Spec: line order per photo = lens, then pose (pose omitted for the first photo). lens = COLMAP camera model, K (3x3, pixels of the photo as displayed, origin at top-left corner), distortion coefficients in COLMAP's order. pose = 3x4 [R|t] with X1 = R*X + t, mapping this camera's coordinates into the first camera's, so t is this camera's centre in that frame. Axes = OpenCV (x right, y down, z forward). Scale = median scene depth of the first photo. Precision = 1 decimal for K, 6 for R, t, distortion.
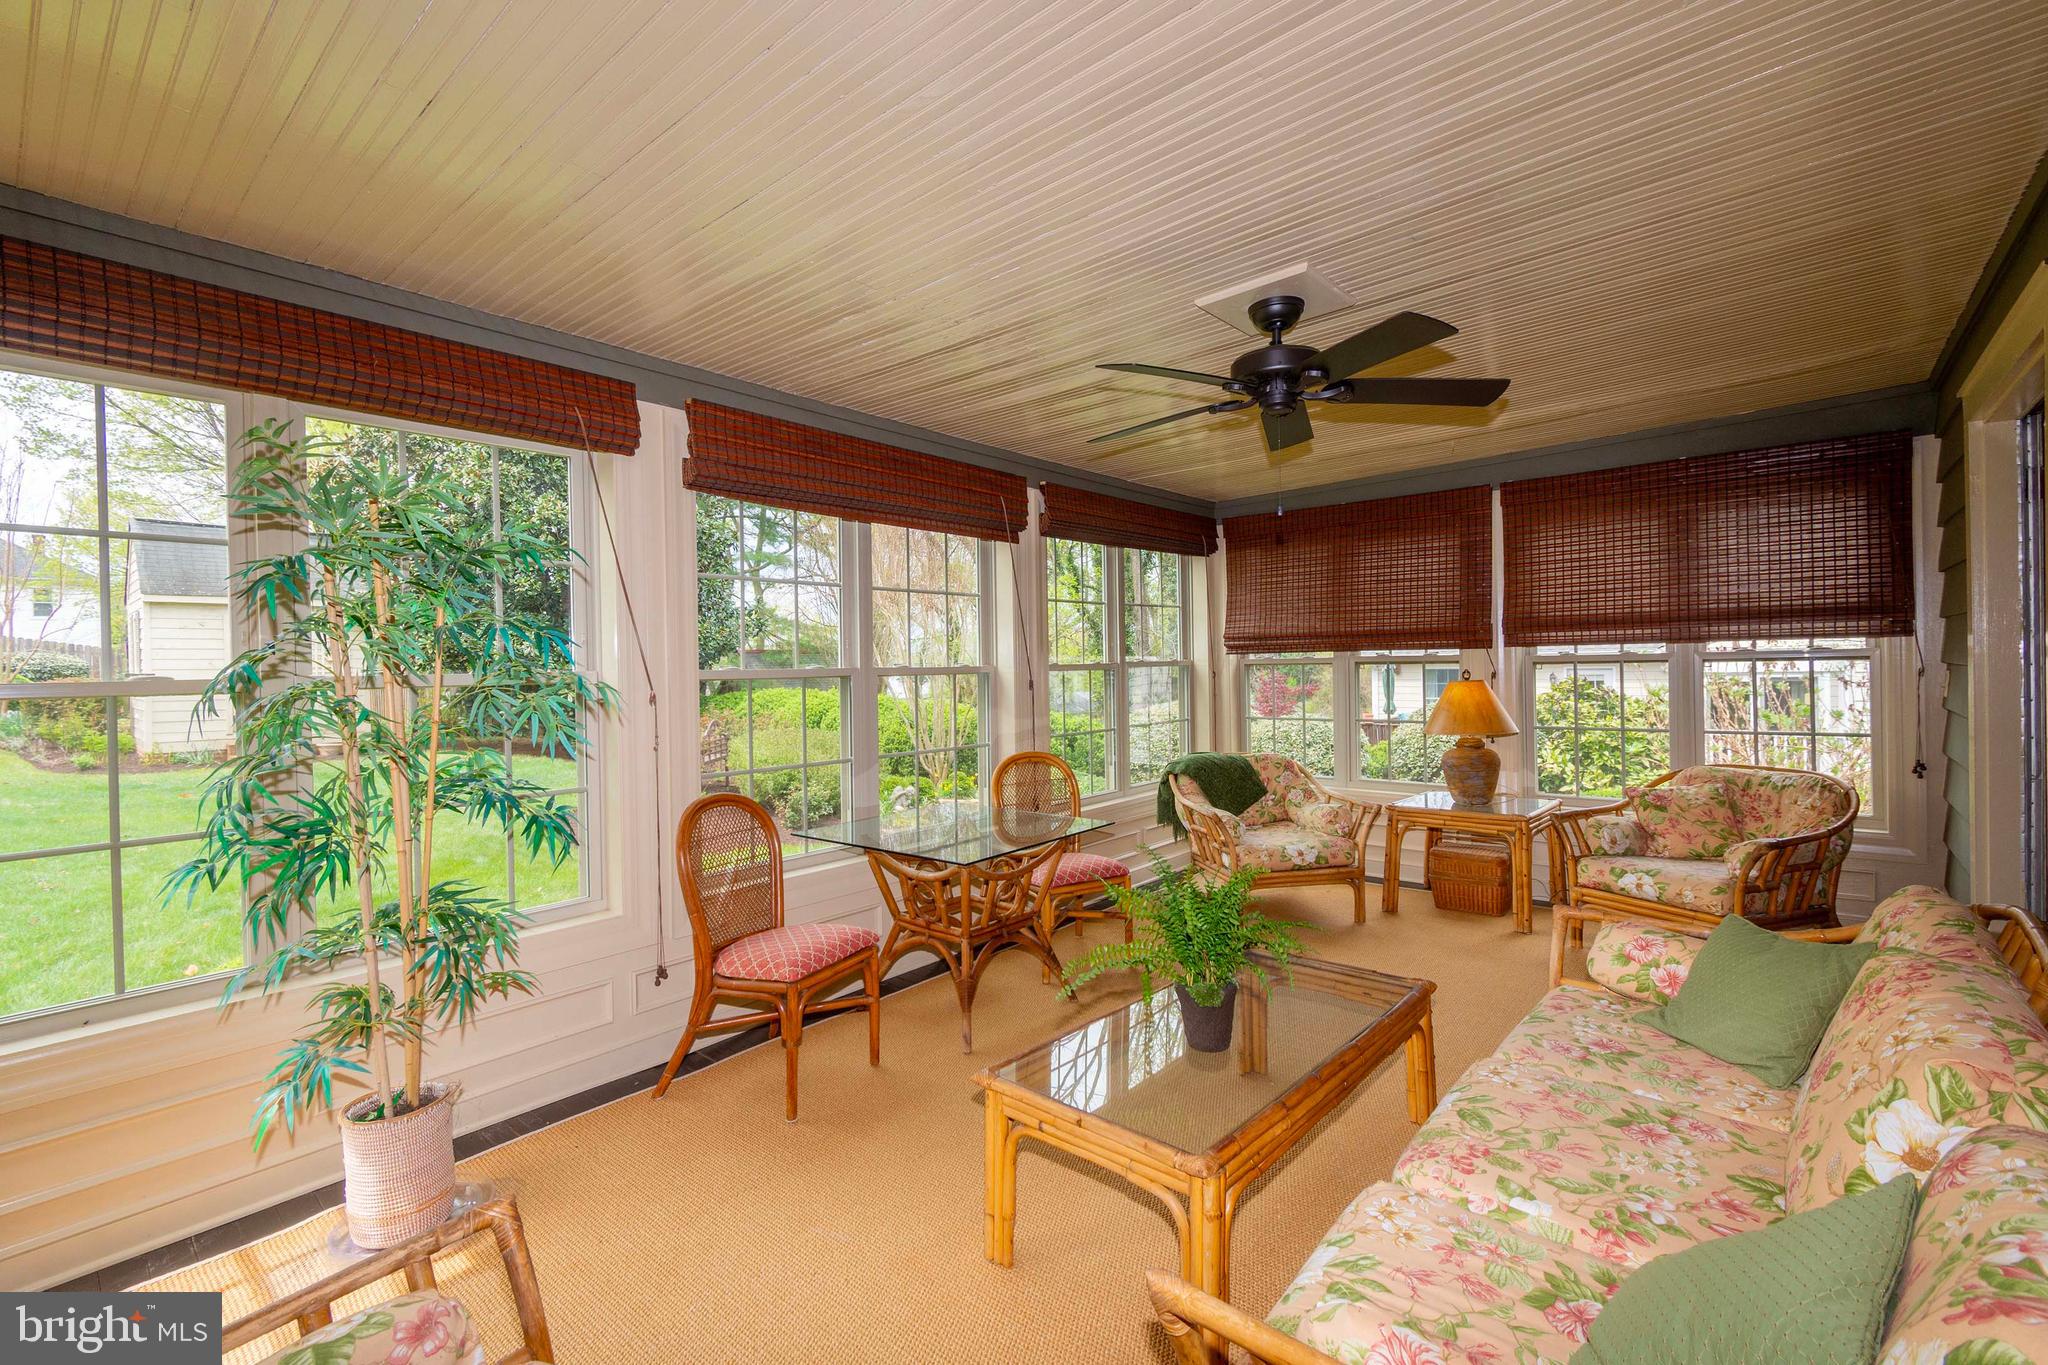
lens RADIAL K [[909.7, 0, 1033.9], [0, 909.7, 676.2], [0, 0, 1]] dist [0.005279, -0.003168]
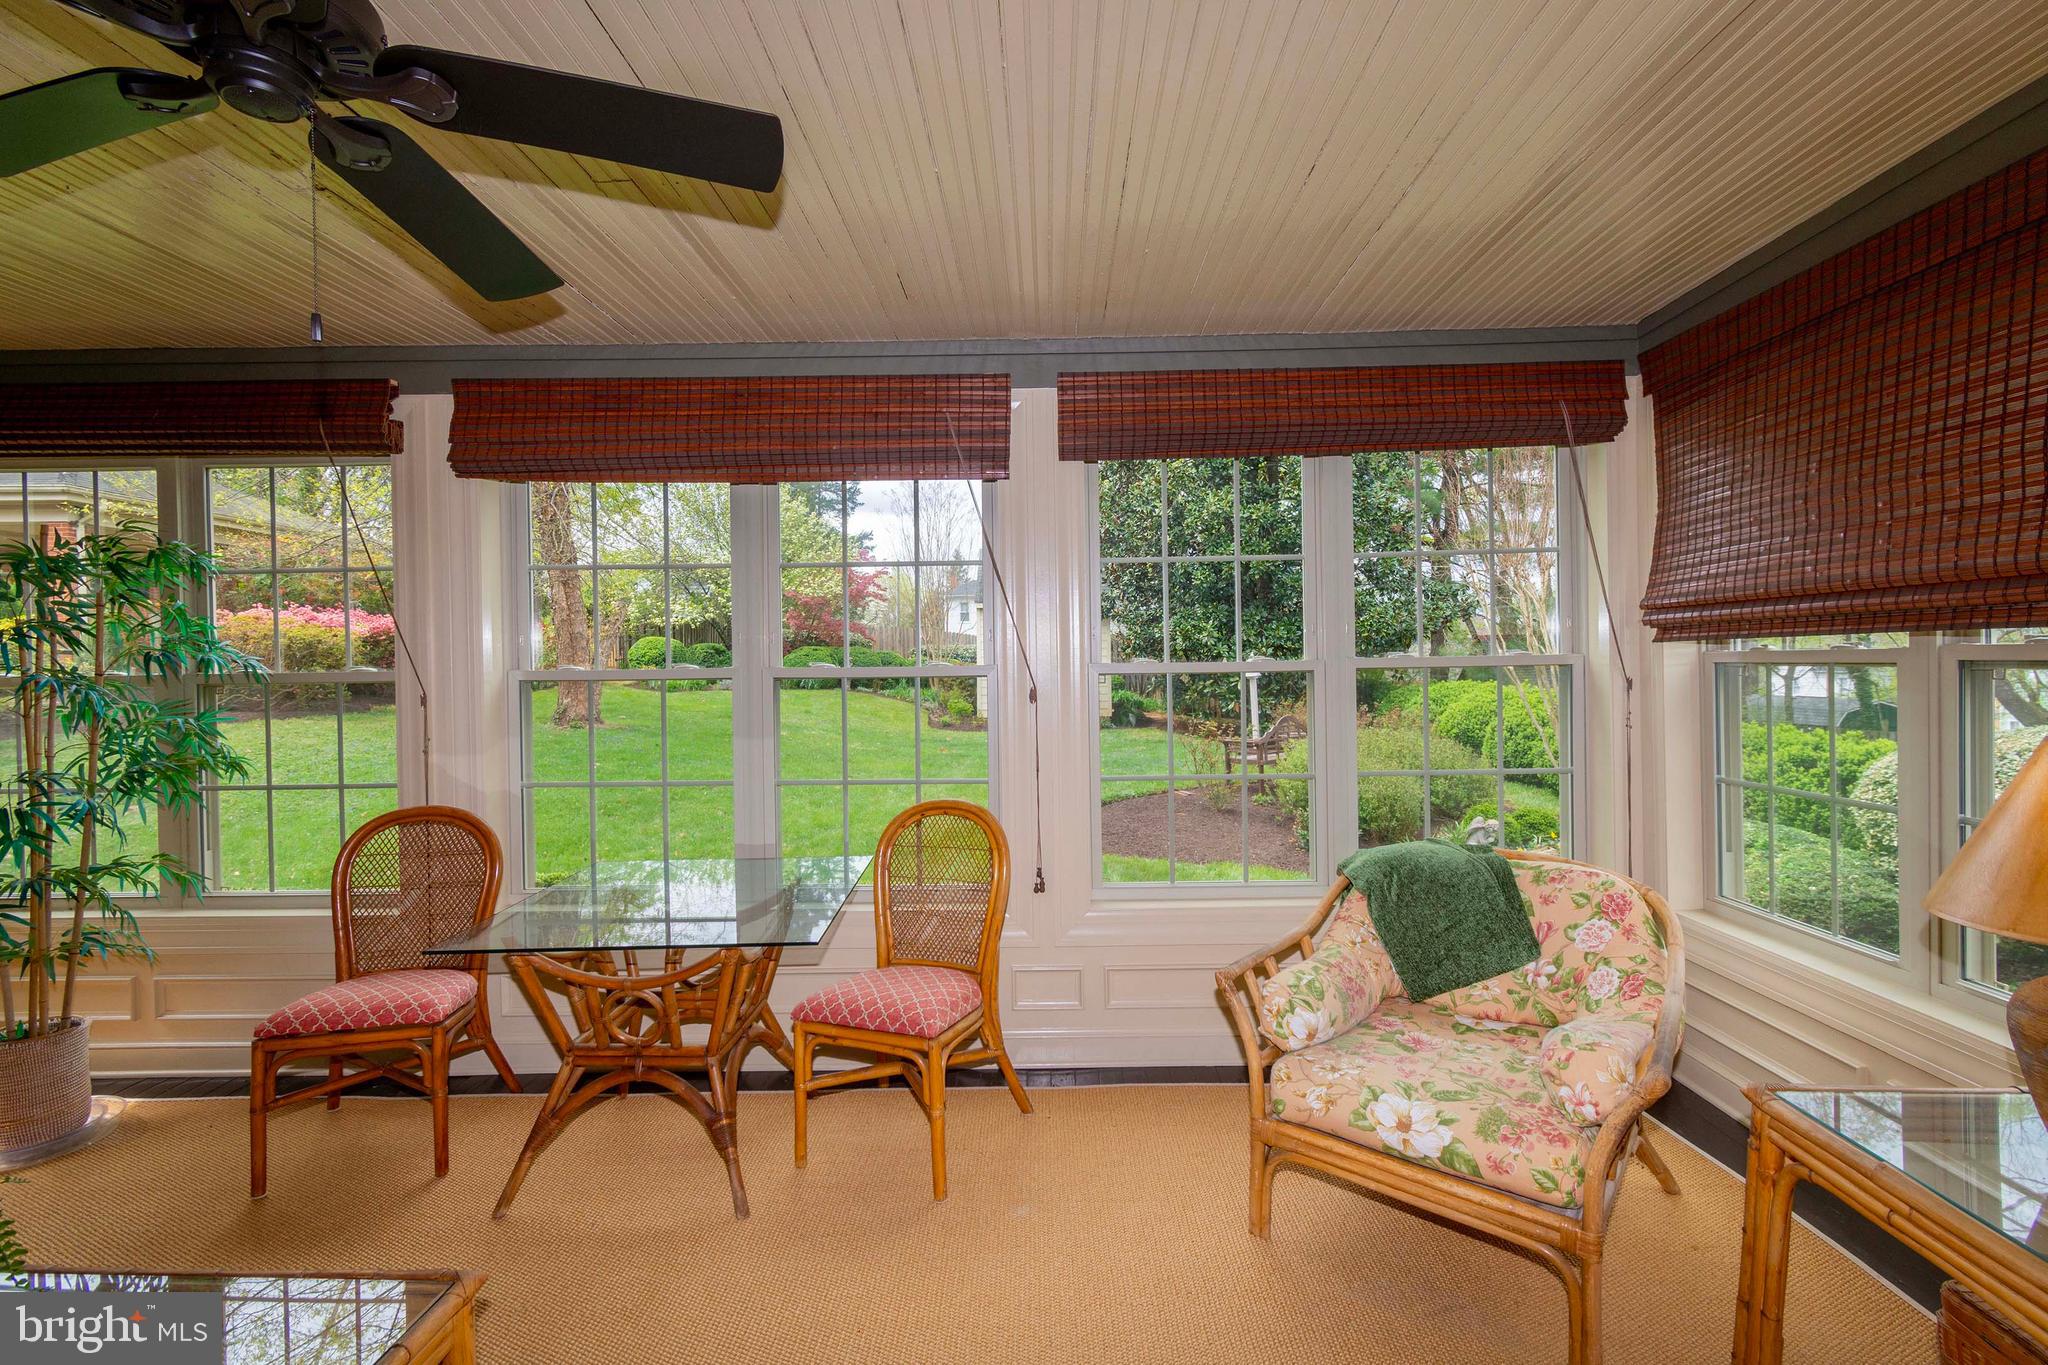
lens RADIAL K [[909.7, 0, 1032.8], [0, 909.7, 672.5], [0, 0, 1]] dist [0.005279, -0.003168]
pose [[0.627253, 0.018058, -0.778606, 0.511494], [-0.008930, 0.999832, 0.015995, -0.017513], [0.778764, -0.003080, 0.627309, 0.609366]]
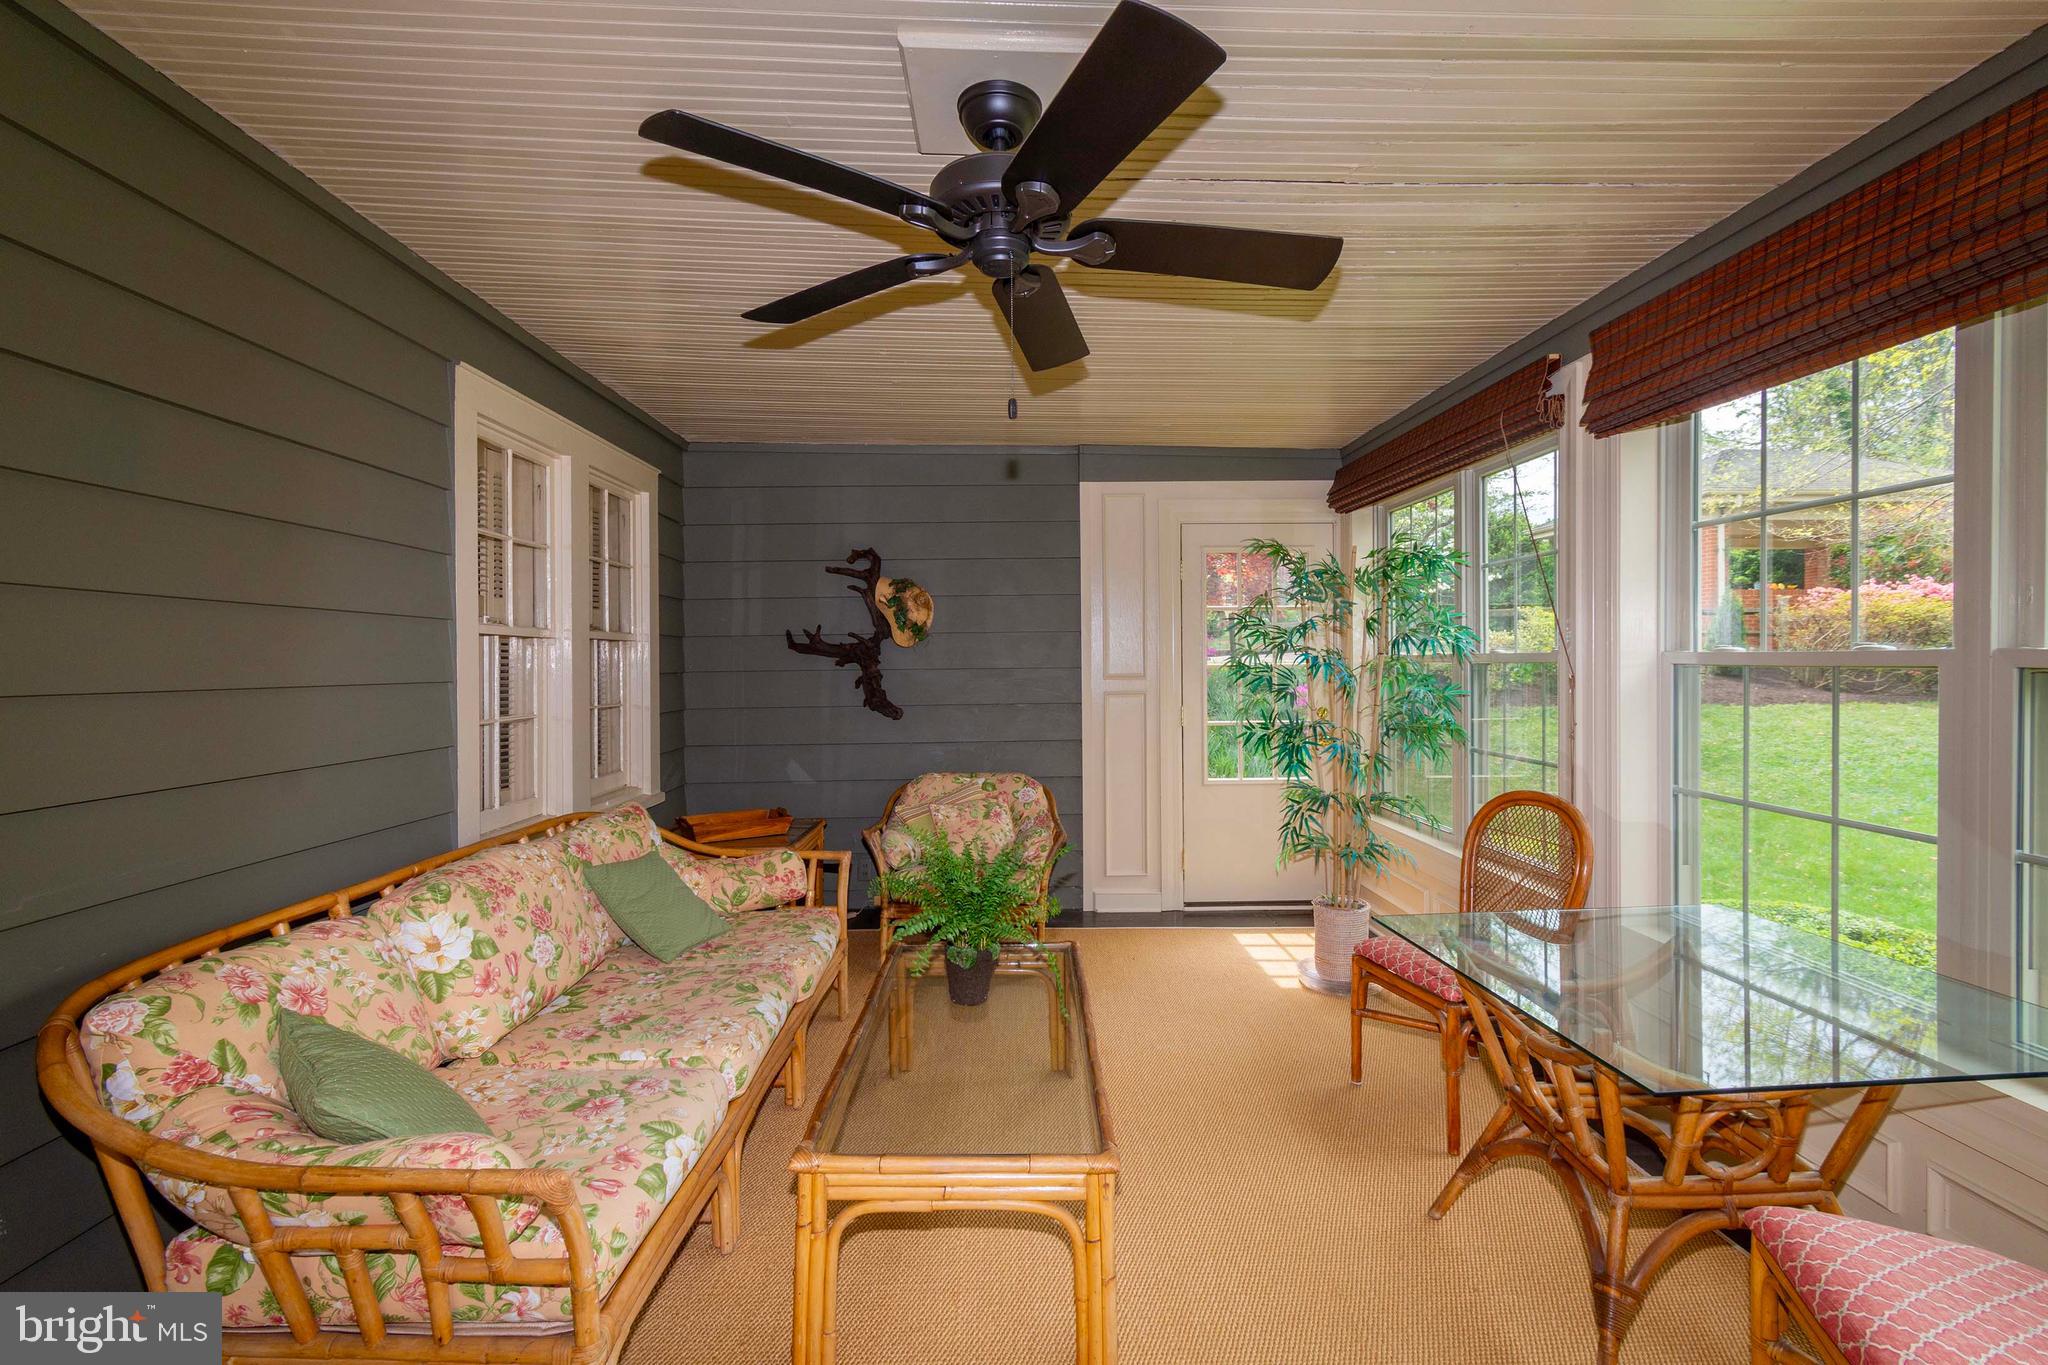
lens RADIAL K [[909.7, 0, 1024.1], [0, 909.7, 671.2], [0, 0, 1]] dist [0.005279, -0.003168]
pose [[-0.751084, 0.031552, -0.659452, 0.416835], [0.009584, 0.999273, 0.036895, -0.017640], [0.660137, 0.021391, -0.750841, 0.903862]]
